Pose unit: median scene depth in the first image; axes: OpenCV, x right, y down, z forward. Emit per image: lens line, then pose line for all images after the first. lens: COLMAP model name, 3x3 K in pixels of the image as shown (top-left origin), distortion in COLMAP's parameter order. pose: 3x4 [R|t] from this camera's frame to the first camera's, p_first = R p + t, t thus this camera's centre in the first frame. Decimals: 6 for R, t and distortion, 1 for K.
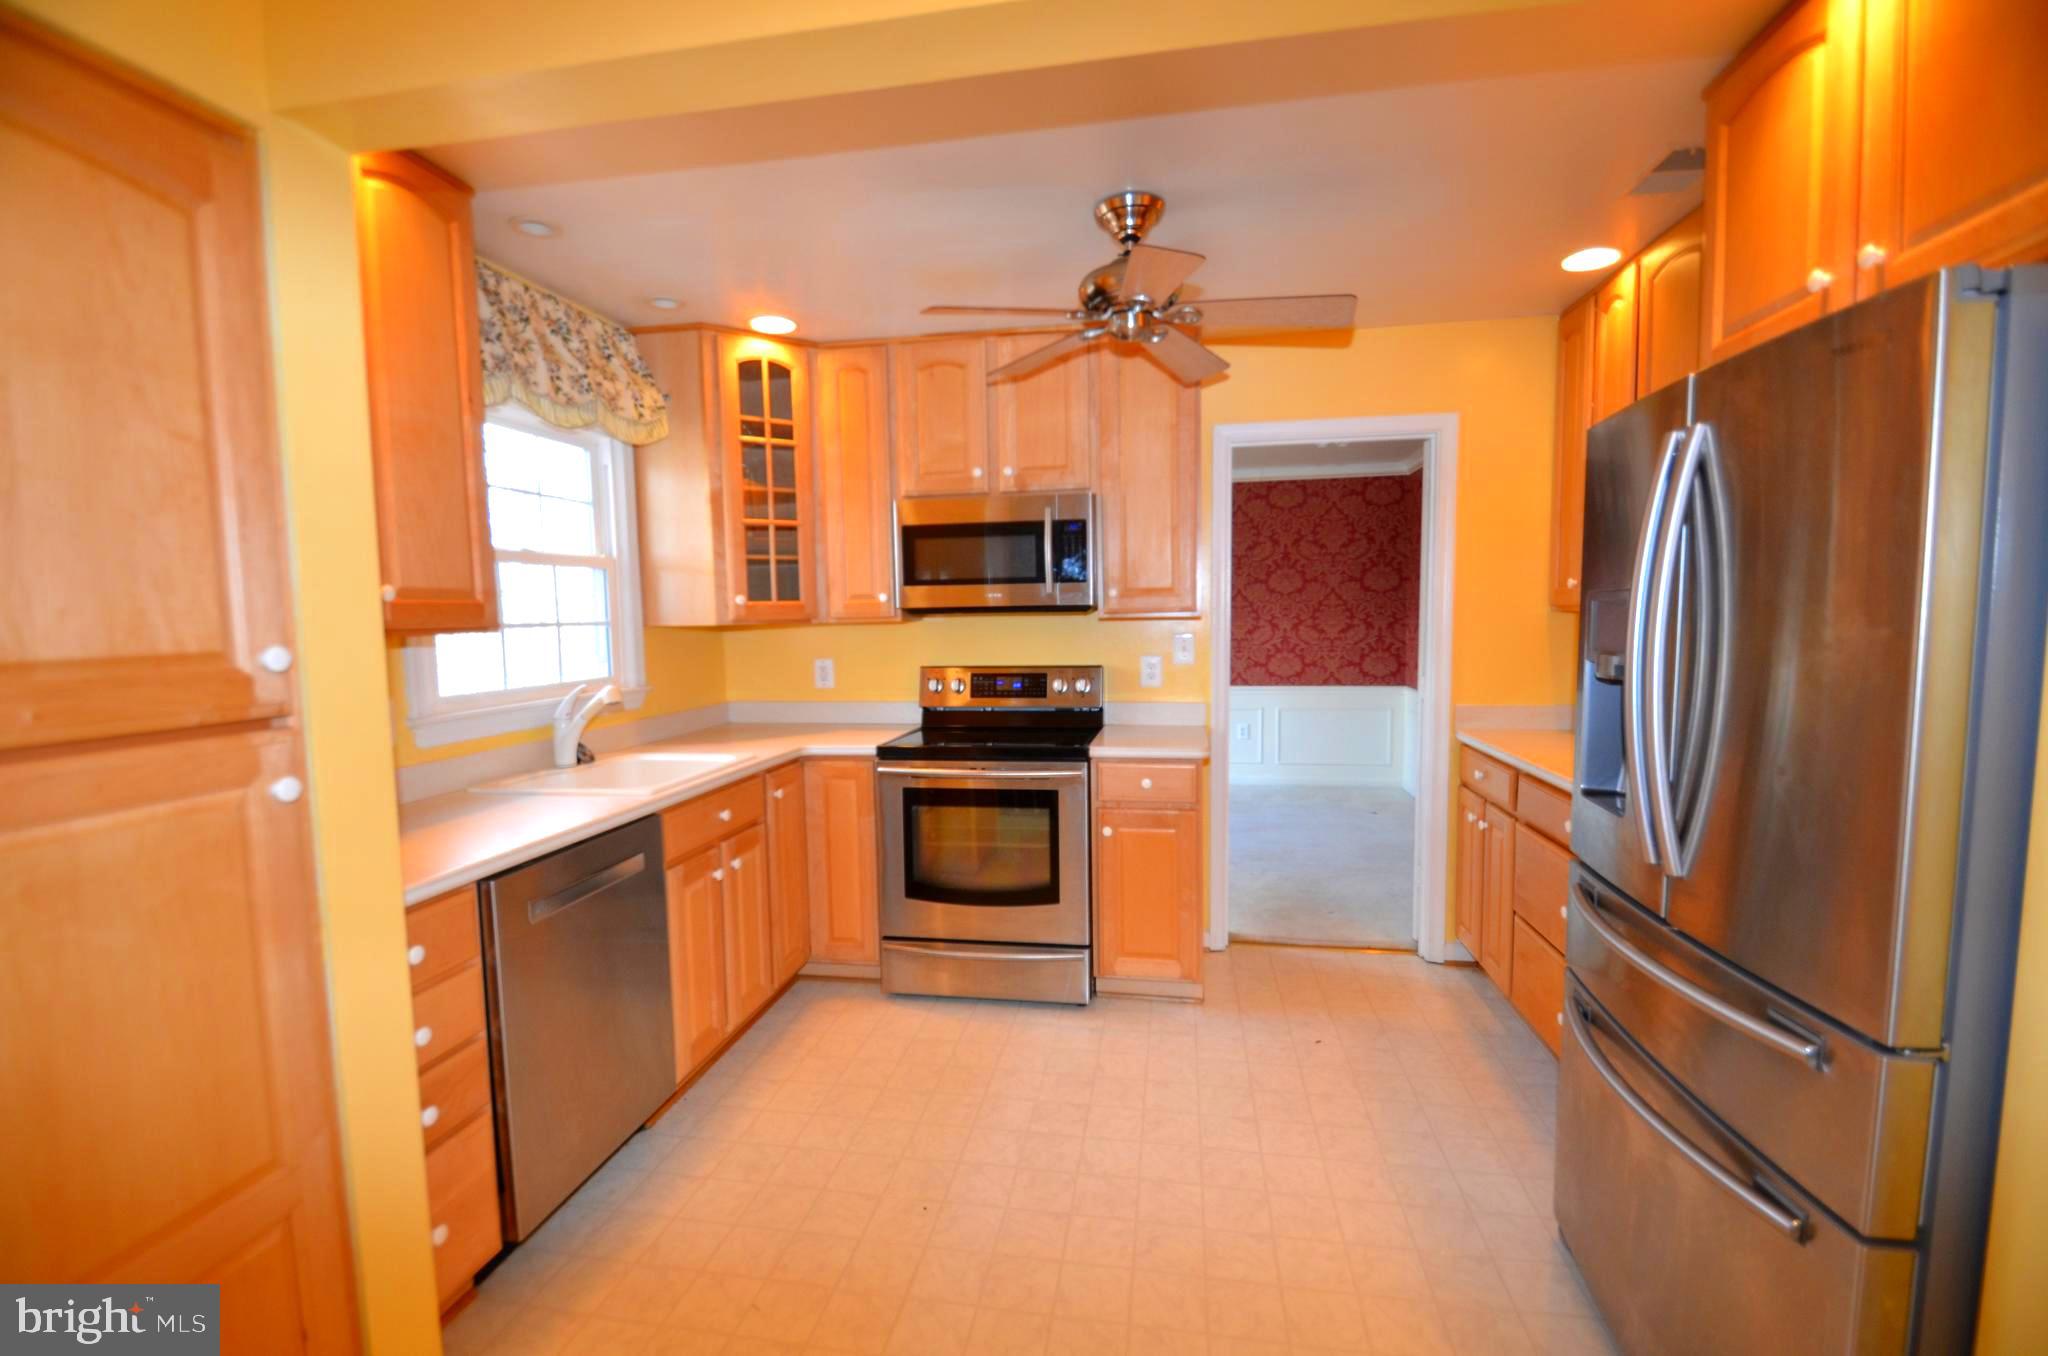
lens RADIAL K [[896.8, 0, 1029.8], [0, 896.8, 688.1], [0, 0, 1]] dist [0.017736, -0.015978]
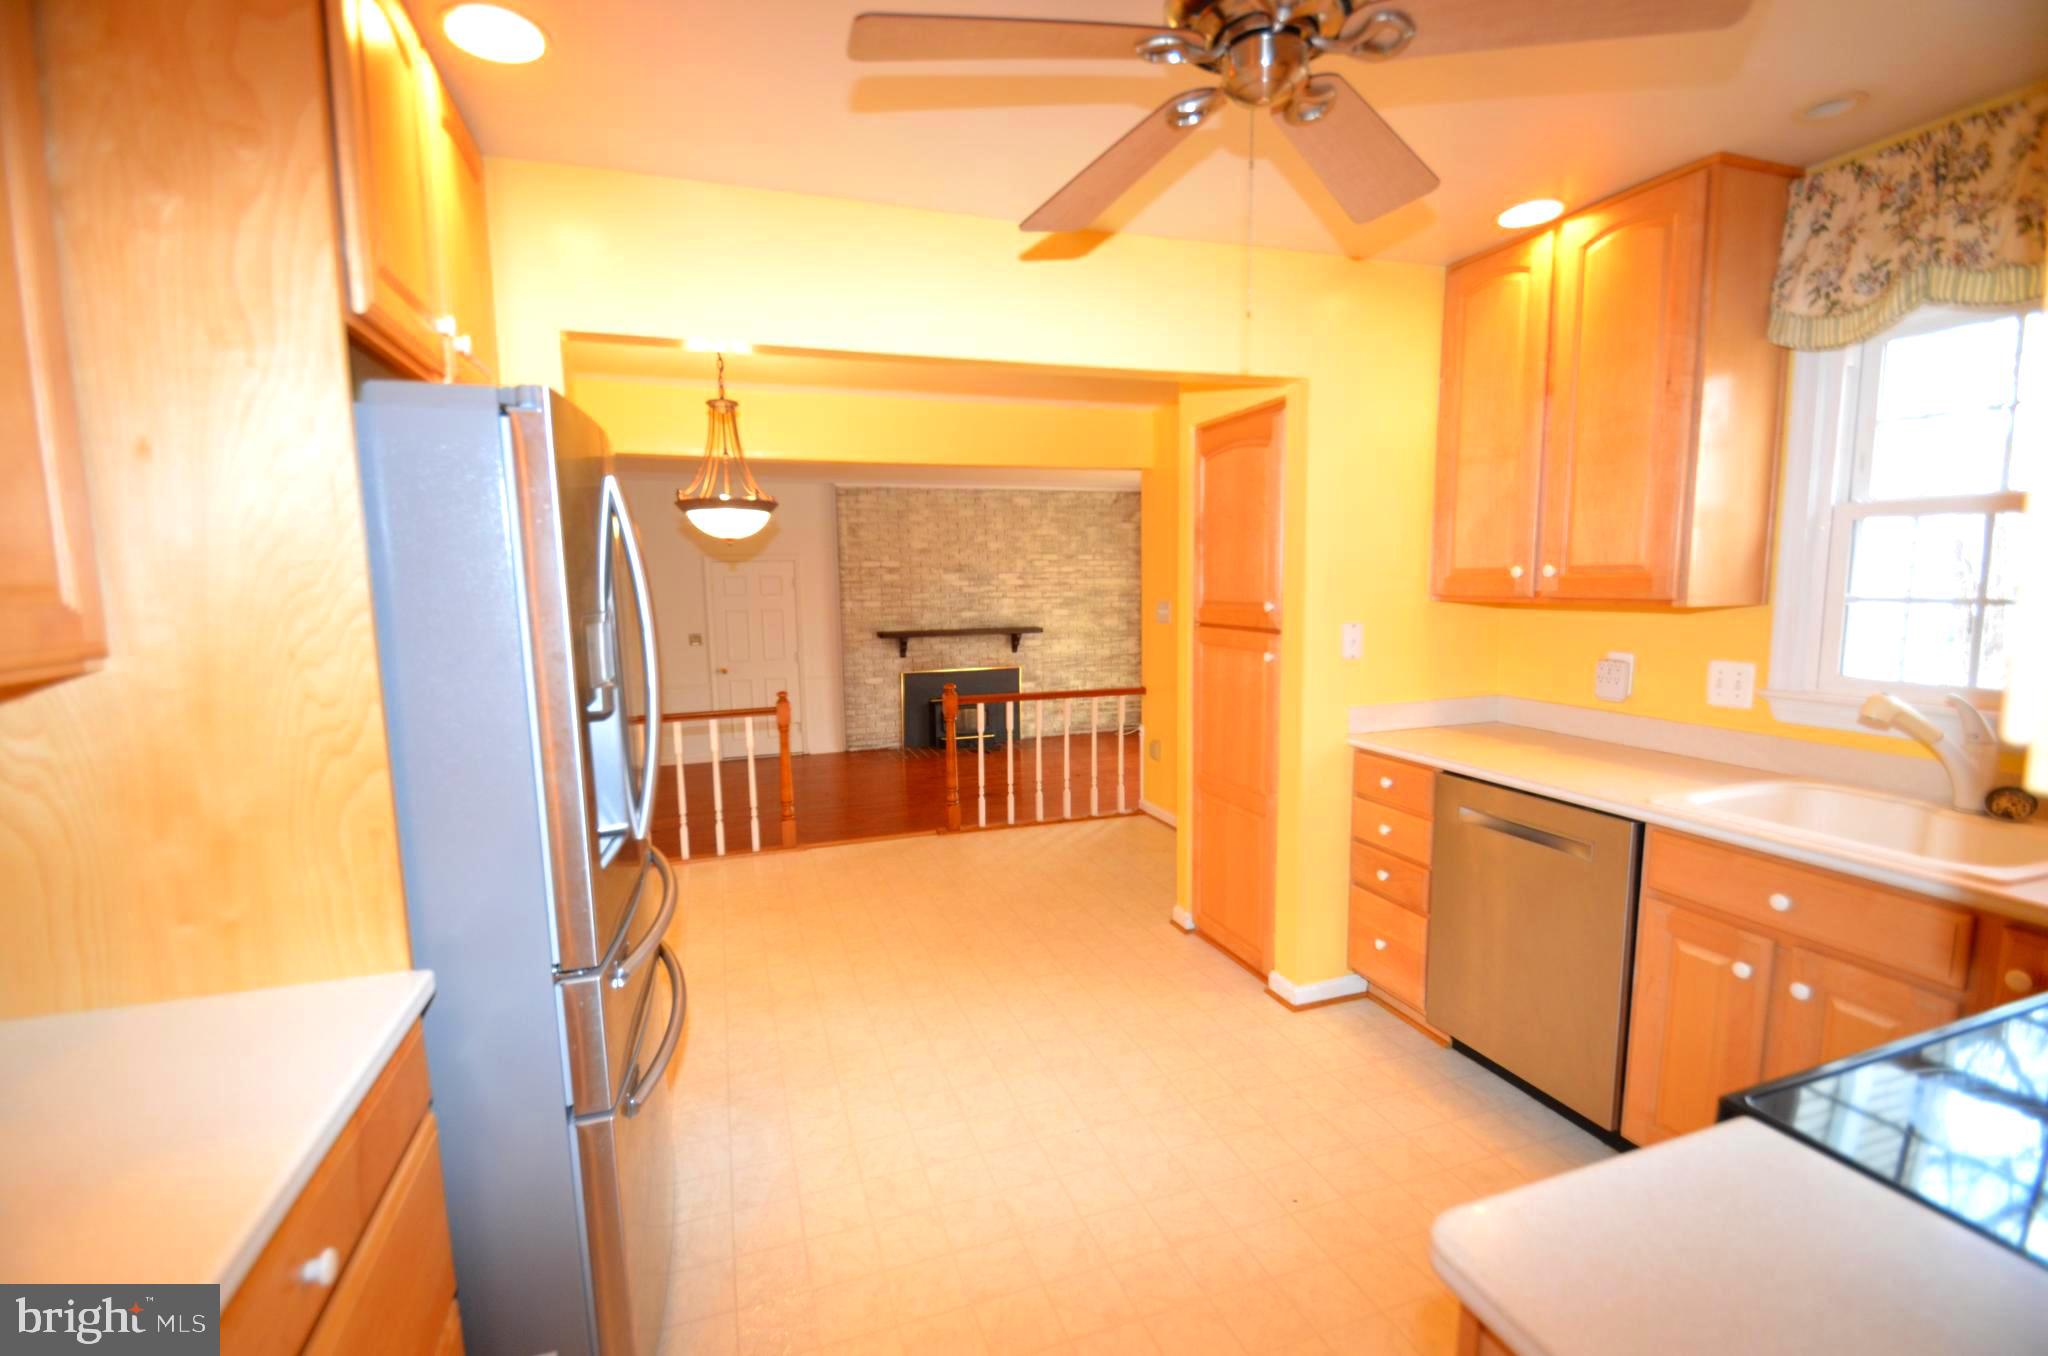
lens RADIAL K [[896.8, 0, 1024.0], [0, 896.8, 687.0], [0, 0, 1]] dist [0.017736, -0.015978]
pose [[-0.874538, 0.086391, -0.477200, 0.371322], [-0.014297, 0.978984, 0.203434, -0.116521], [0.484747, 0.184733, -0.854924, 1.053615]]
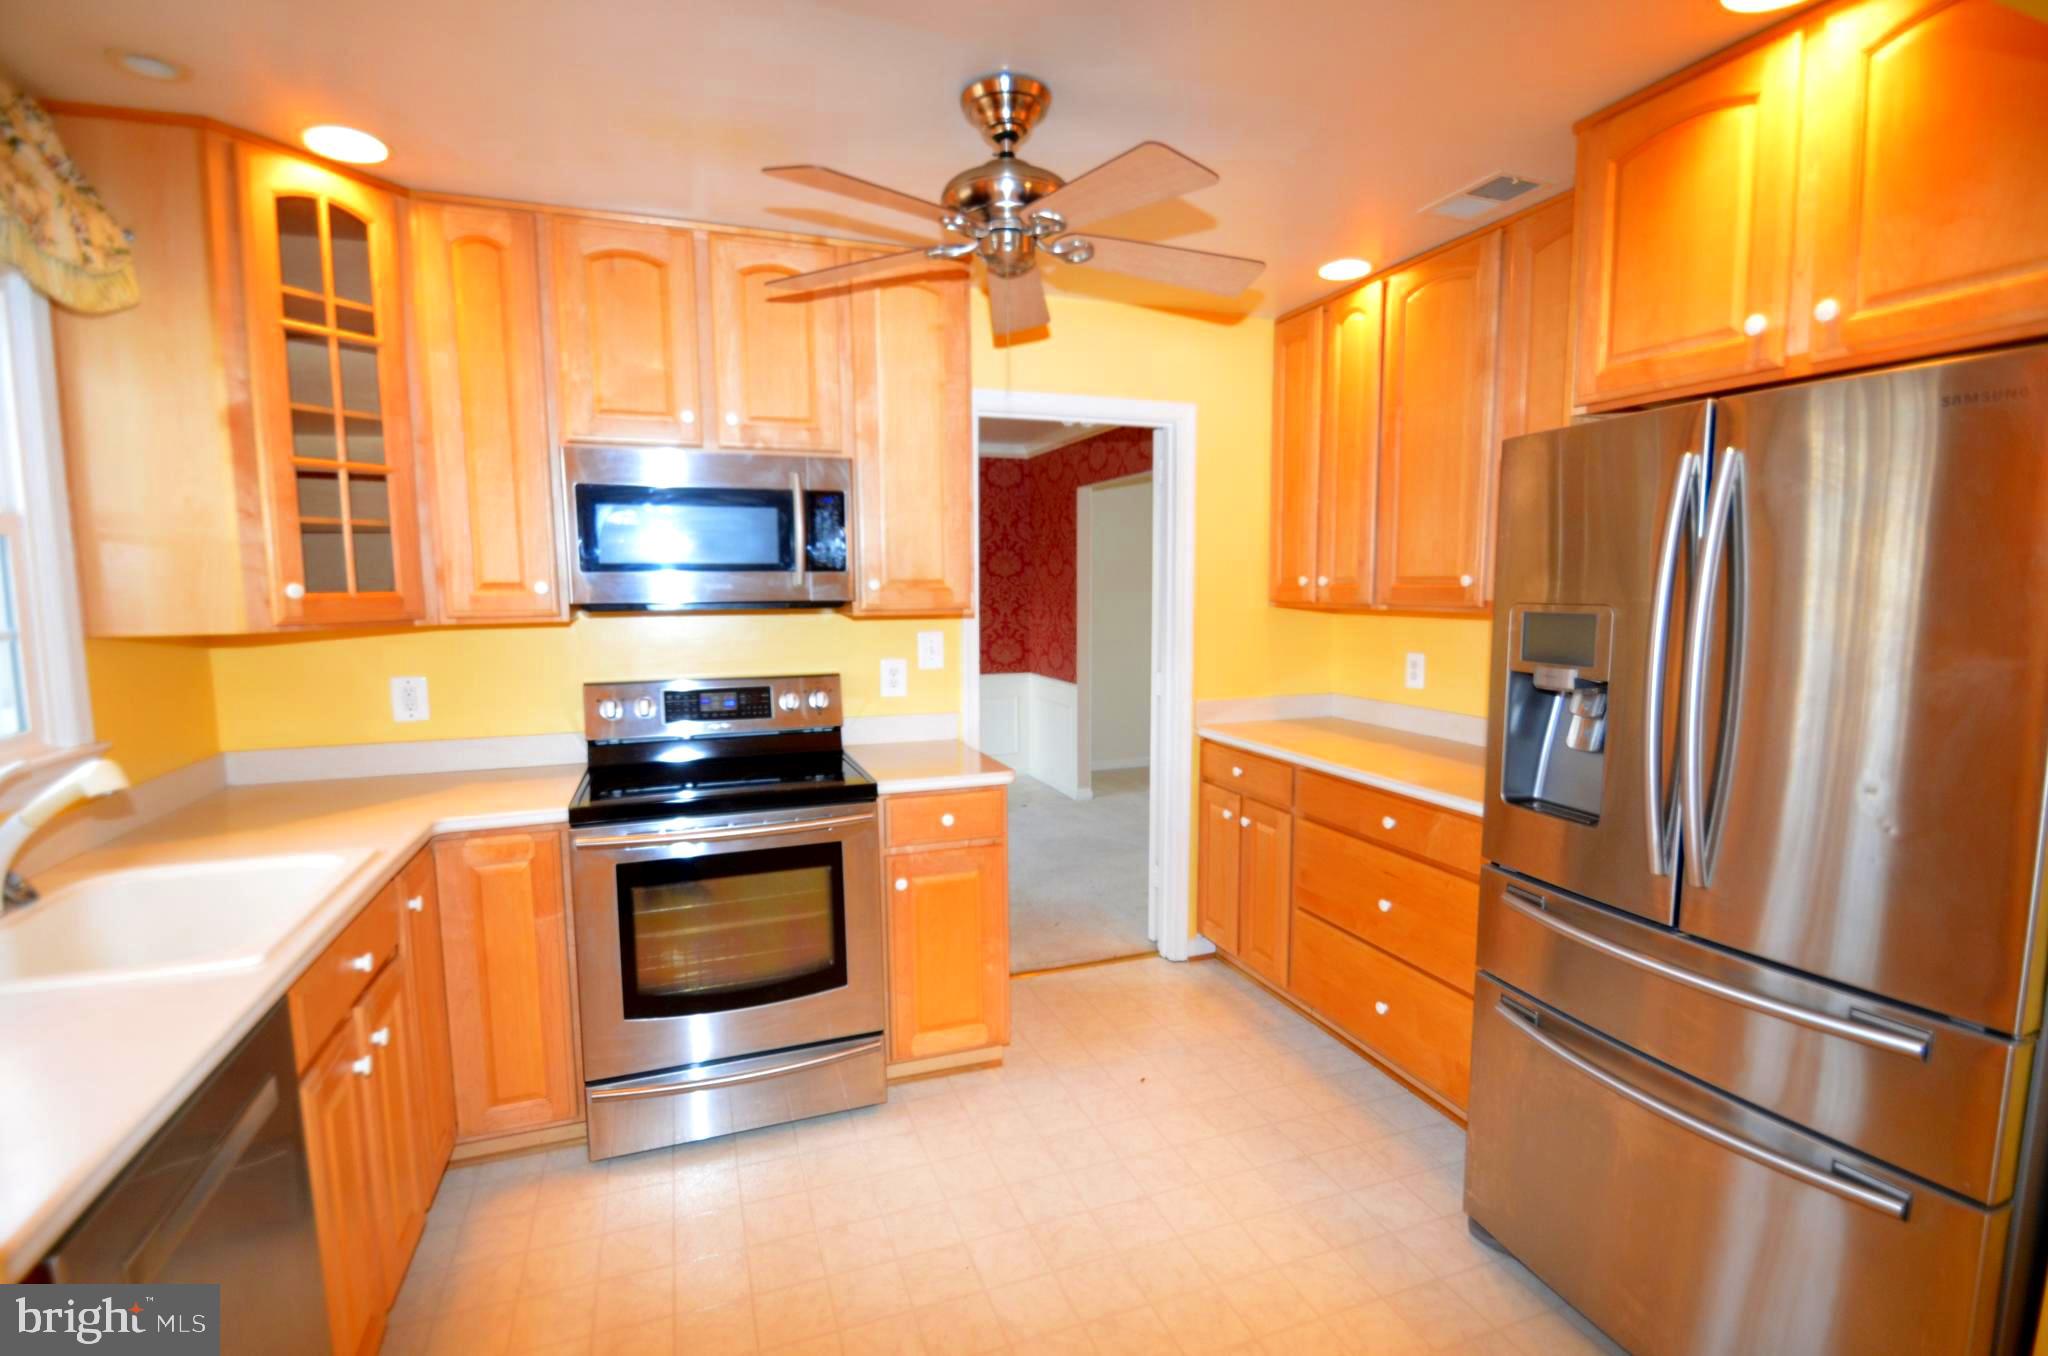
lens RADIAL K [[945.5, 0, 1035.8], [0, 945.5, 691.7], [0, 0, 1]] dist [-0.002487, -0.008626]
pose [[0.865030, -0.046843, 0.499529, -0.213322], [0.034403, 0.998827, 0.034089, -0.035370], [-0.500540, -0.012303, 0.865626, 0.201546]]
